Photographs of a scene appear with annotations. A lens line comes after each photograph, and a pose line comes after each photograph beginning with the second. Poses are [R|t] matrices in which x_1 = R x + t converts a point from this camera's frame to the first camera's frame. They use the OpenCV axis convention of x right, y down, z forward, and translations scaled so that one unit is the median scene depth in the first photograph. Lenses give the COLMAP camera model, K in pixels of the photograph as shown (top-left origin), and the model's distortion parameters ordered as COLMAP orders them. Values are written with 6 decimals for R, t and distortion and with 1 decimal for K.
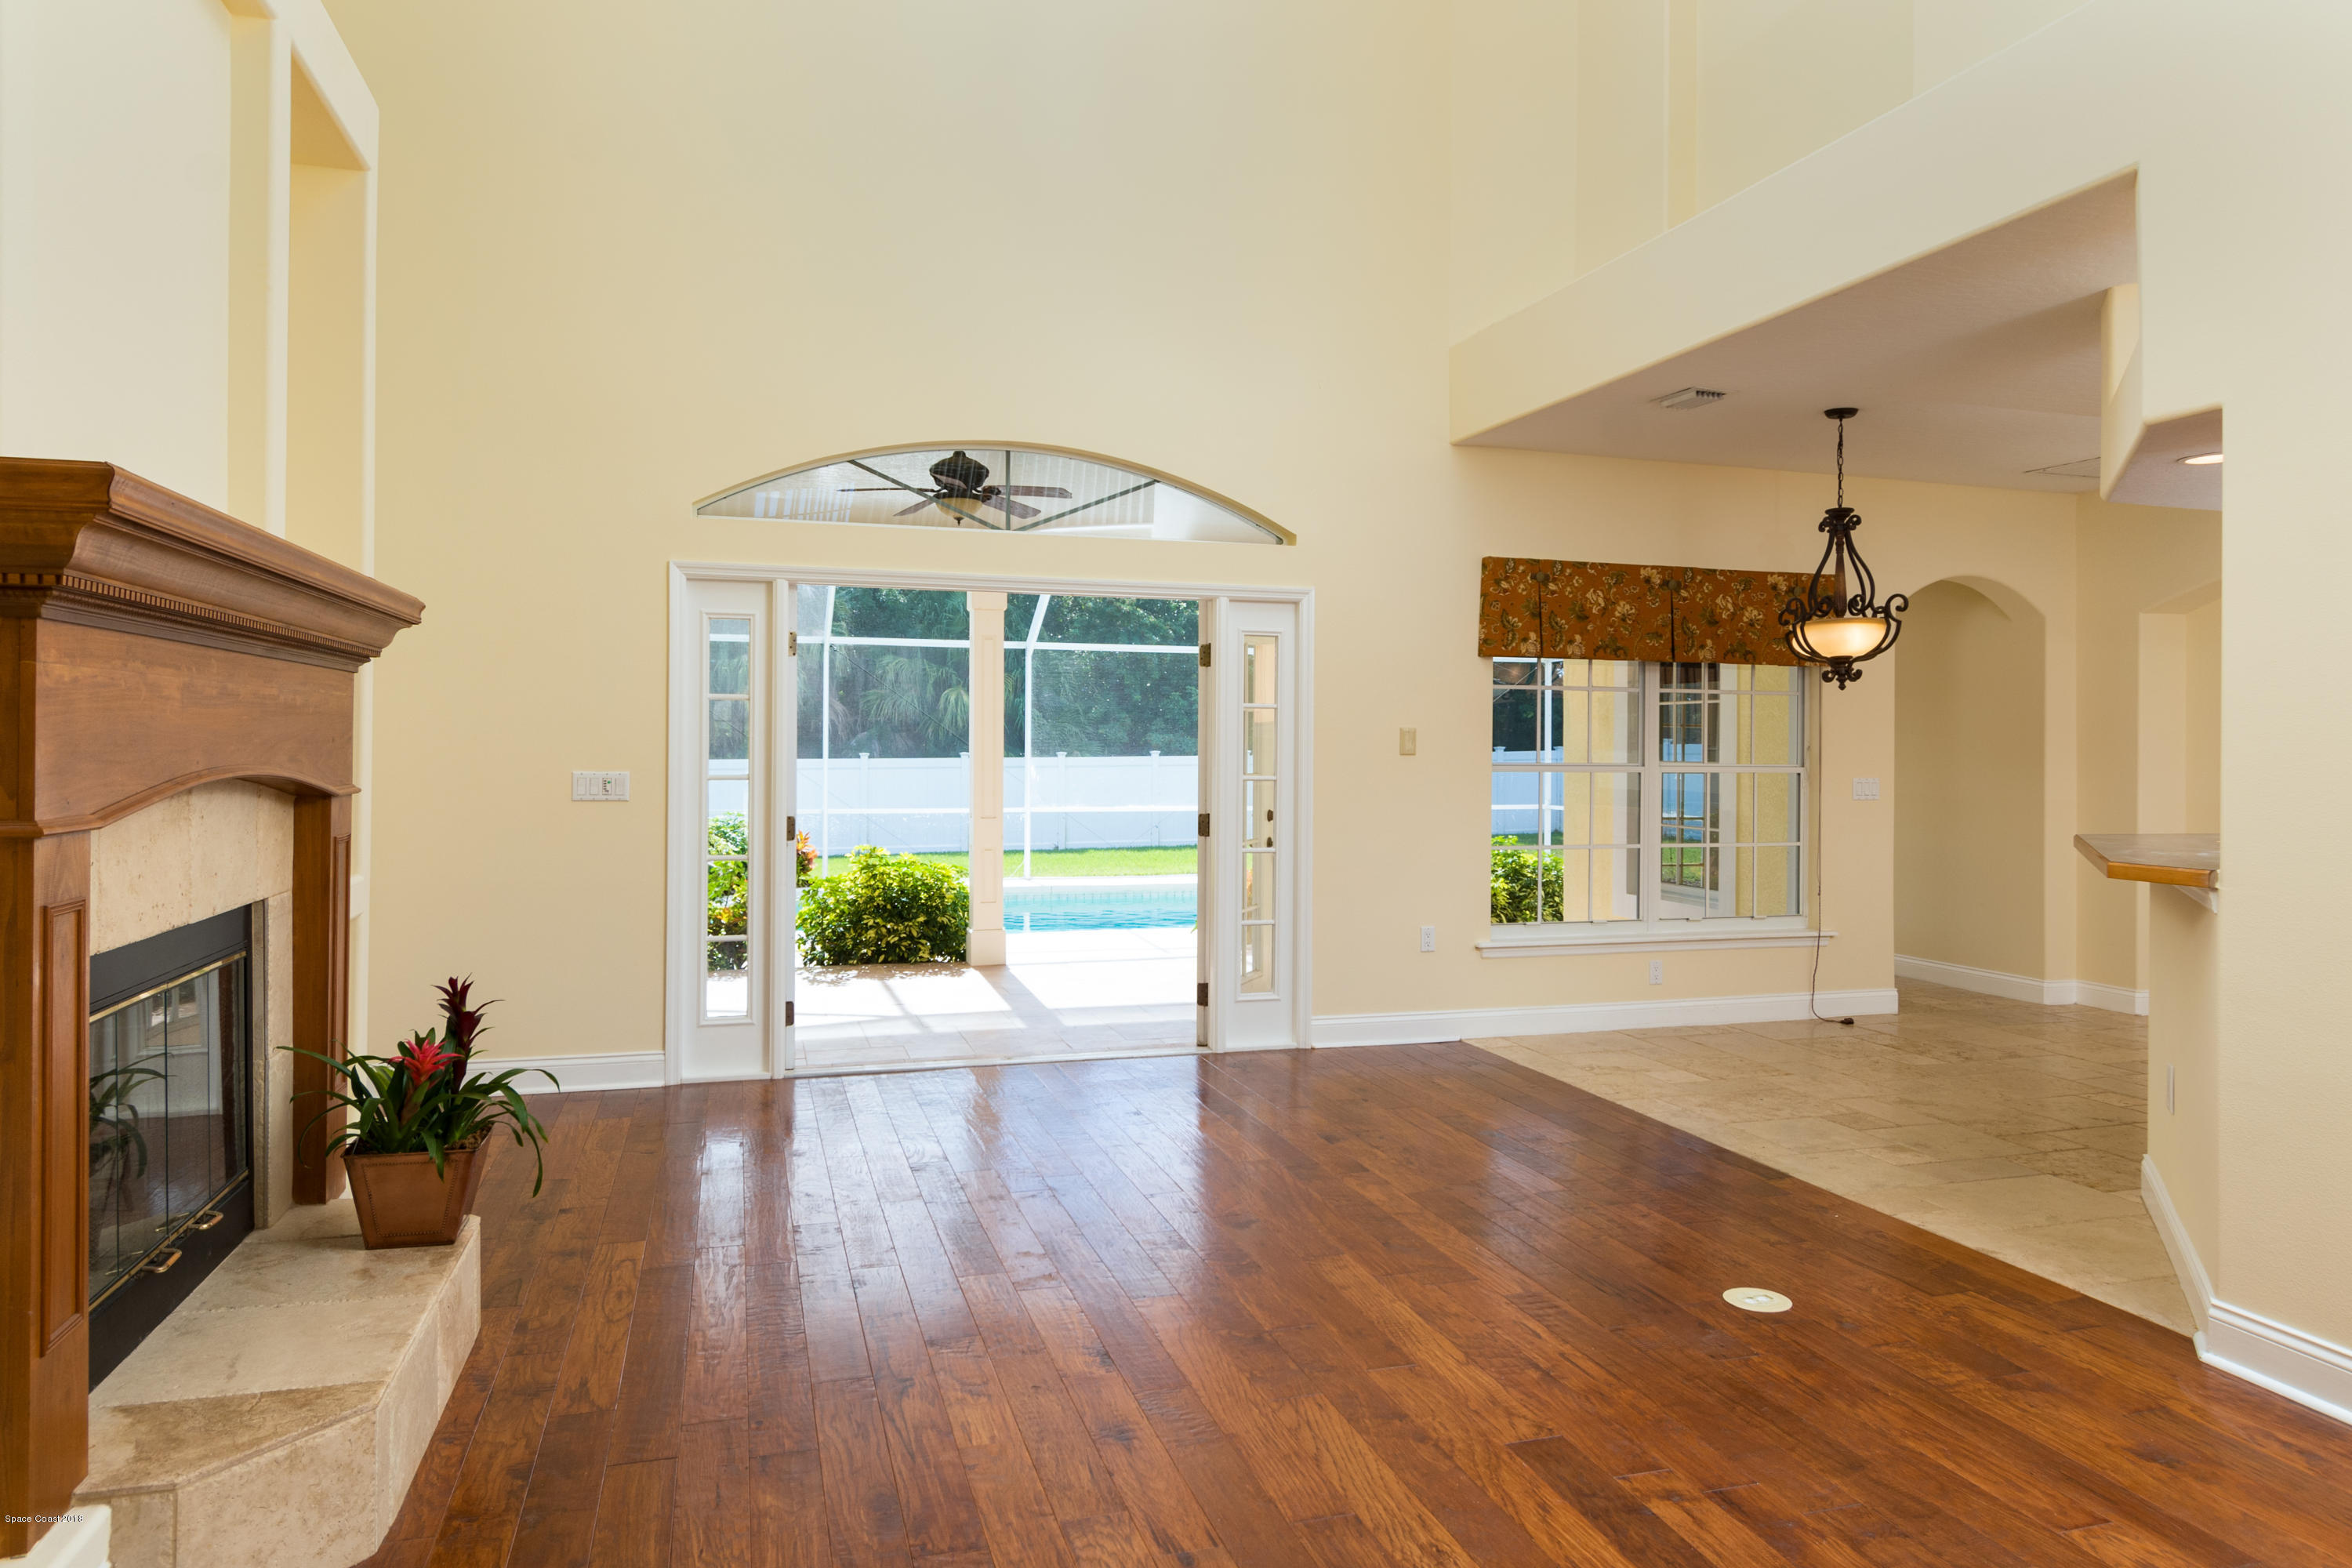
lens RADIAL K [[1480.0, 0, 1172.4], [0, 1480.0, 714.5], [0, 0, 1]] dist [-0.003629, -0.001772]
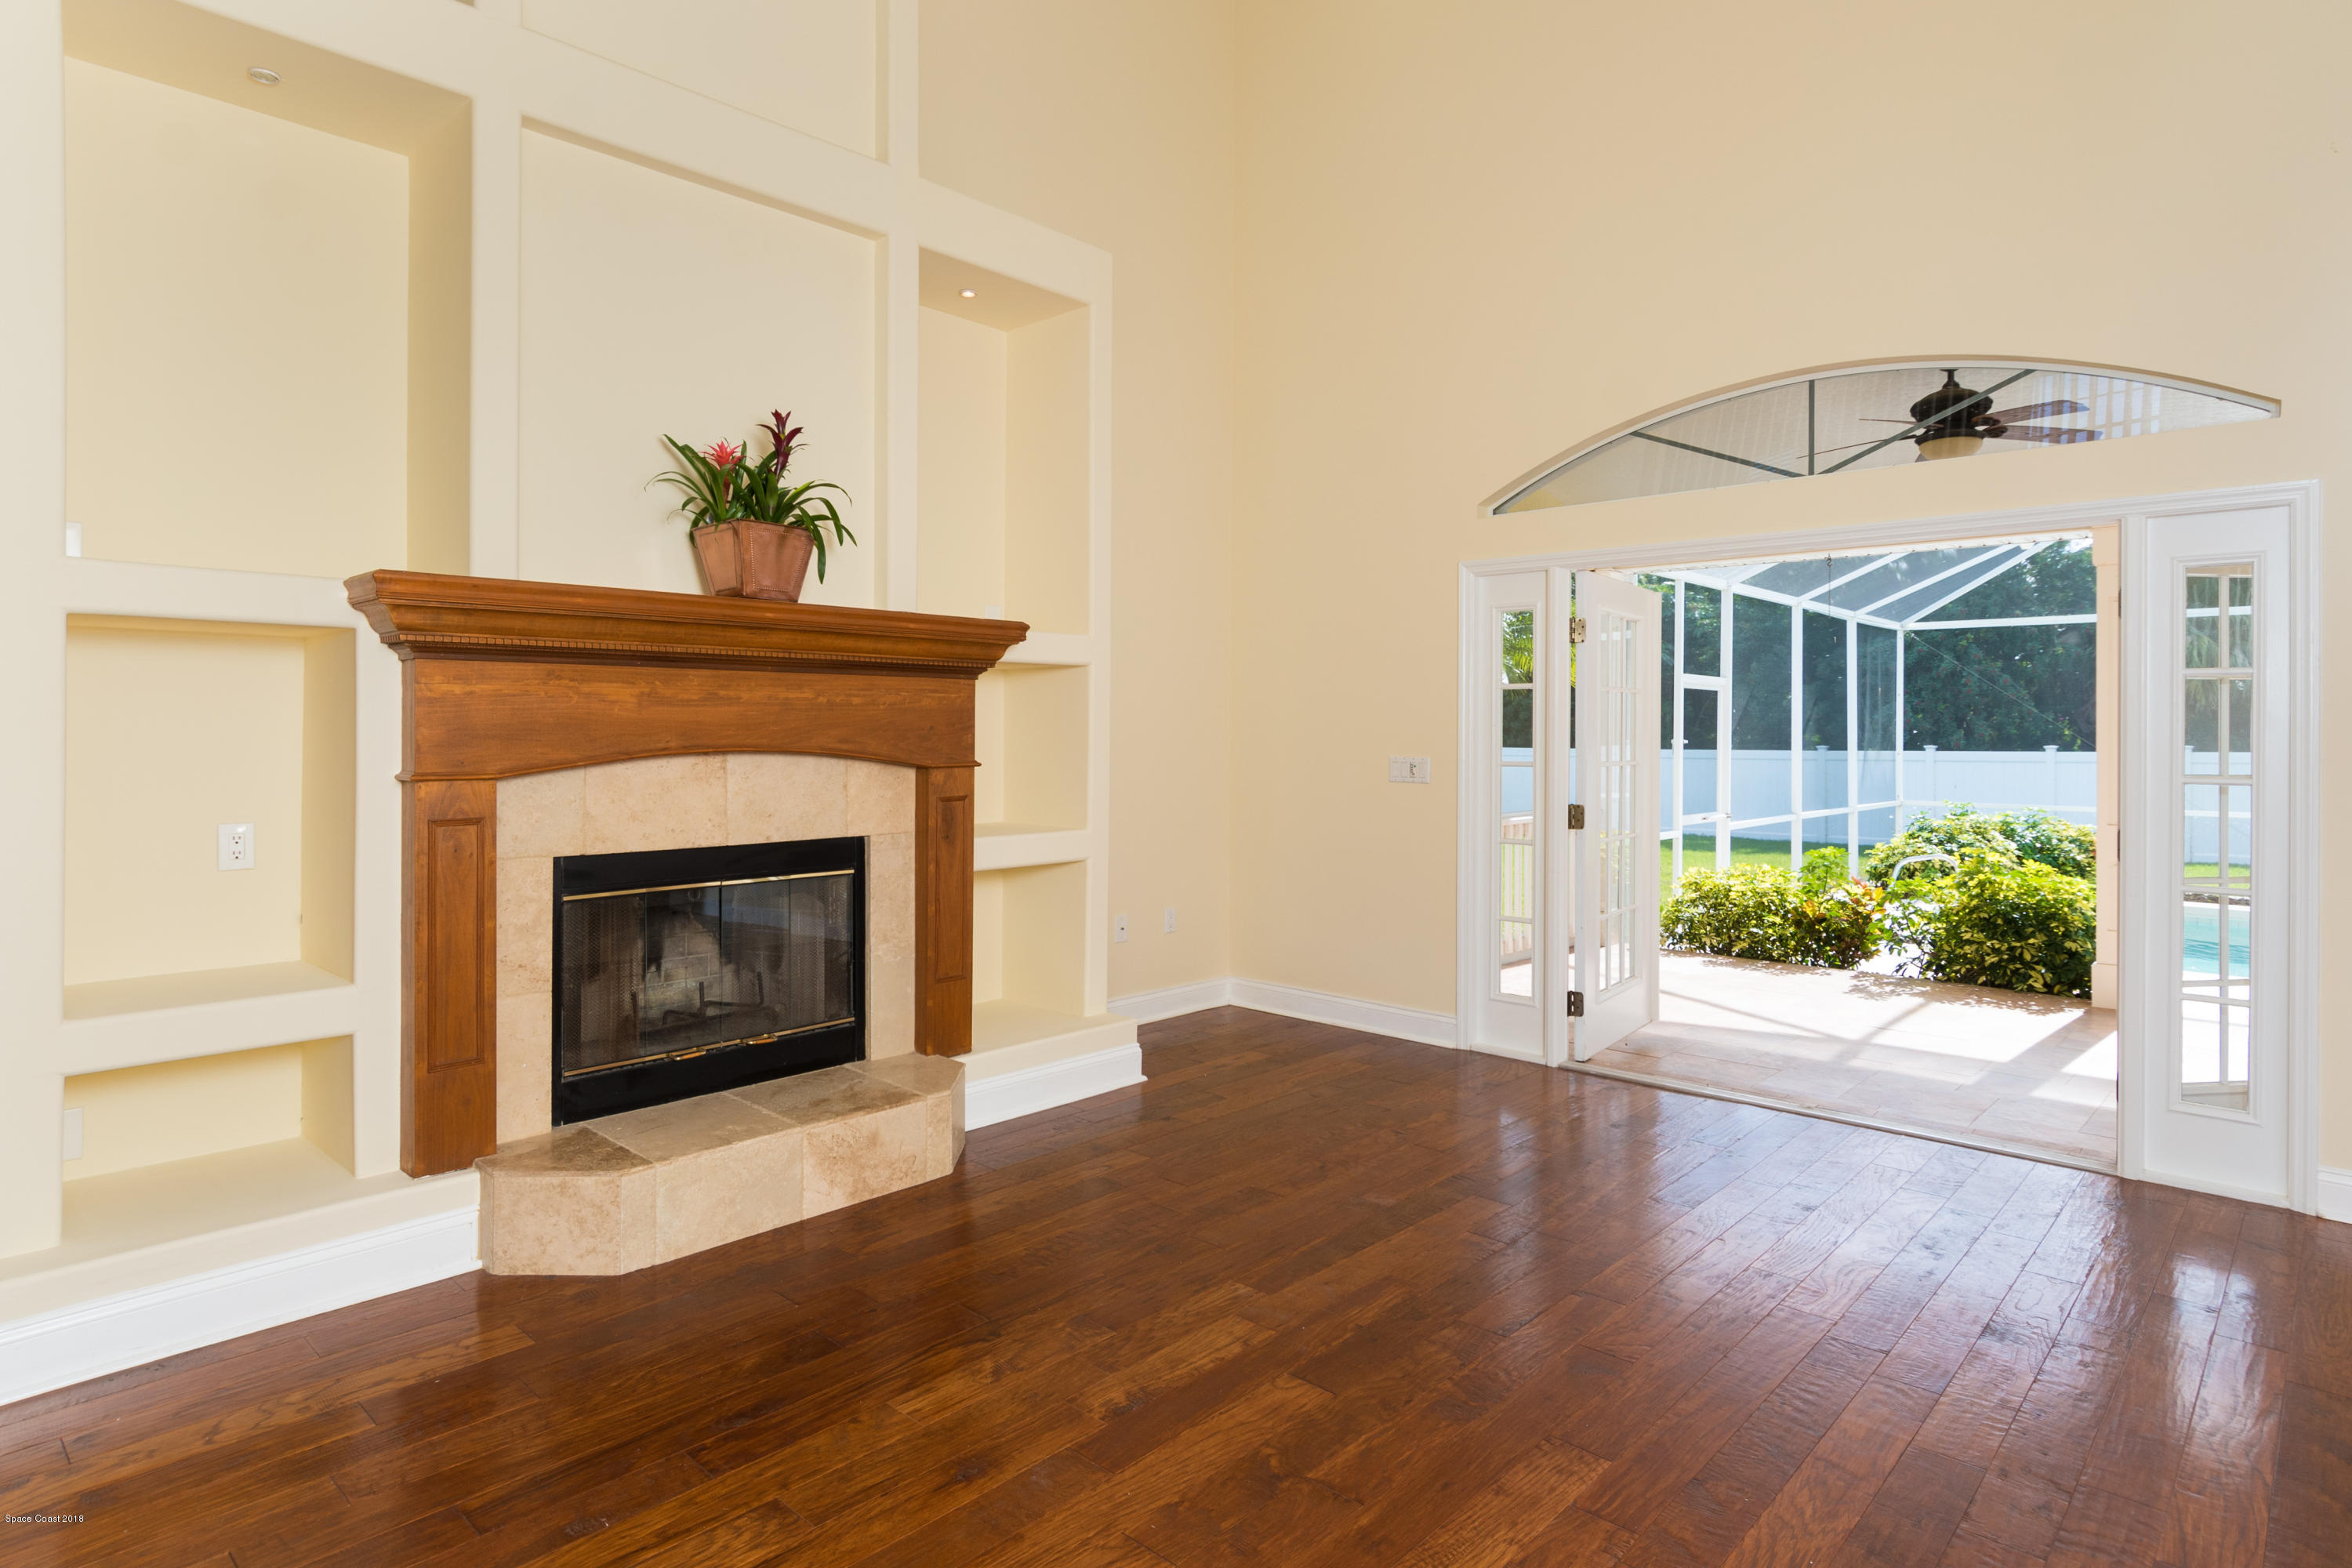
lens RADIAL K [[1260.5, 0, 1183.9], [0, 1260.5, 712.5], [0, 0, 1]] dist [0.002632, -0.001220]
pose [[0.511013, -0.014947, -0.859443, 0.574042], [0.014725, 0.999854, -0.008634, 0.013989], [0.859447, -0.008243, 0.511159, 0.566464]]
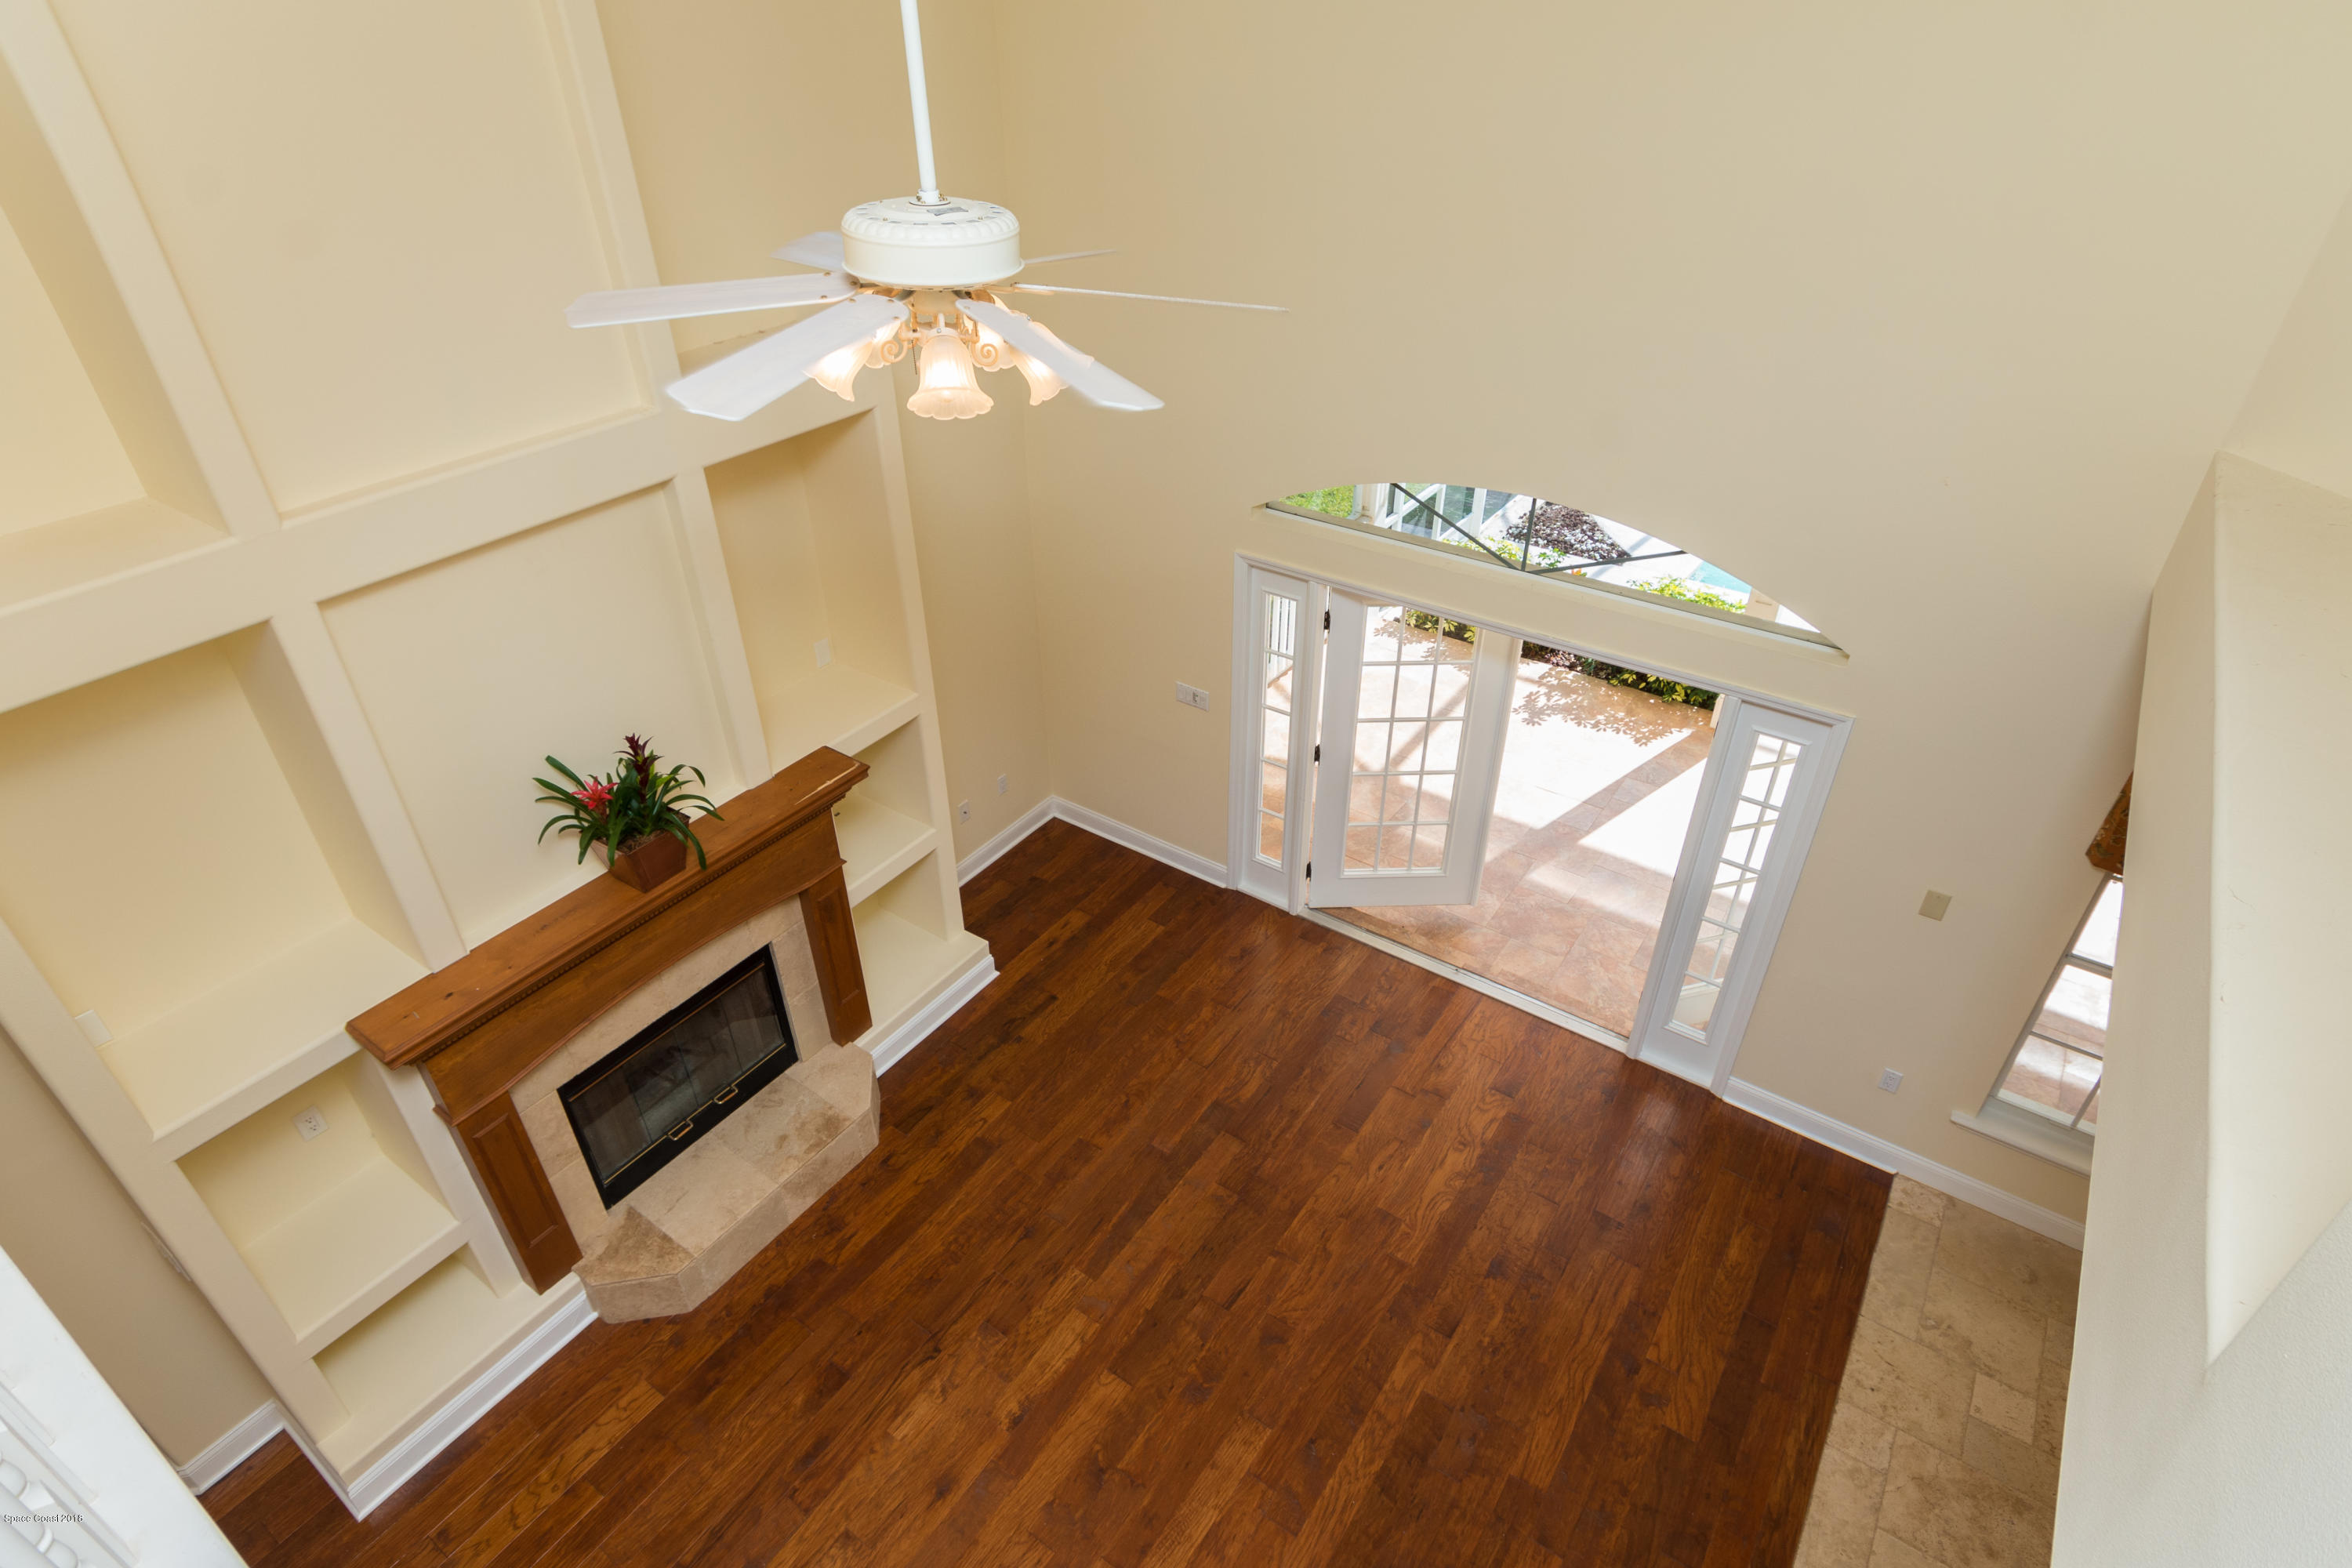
lens RADIAL K [[1260.5, 0, 1166.5], [0, 1260.5, 749.8], [0, 0, 1]] dist [0.002632, -0.001220]
pose [[0.620115, 0.418373, -0.663642, 0.613373], [0.027178, 0.833967, 0.551145, -0.870379], [0.784040, -0.359809, 0.505785, 0.604163]]
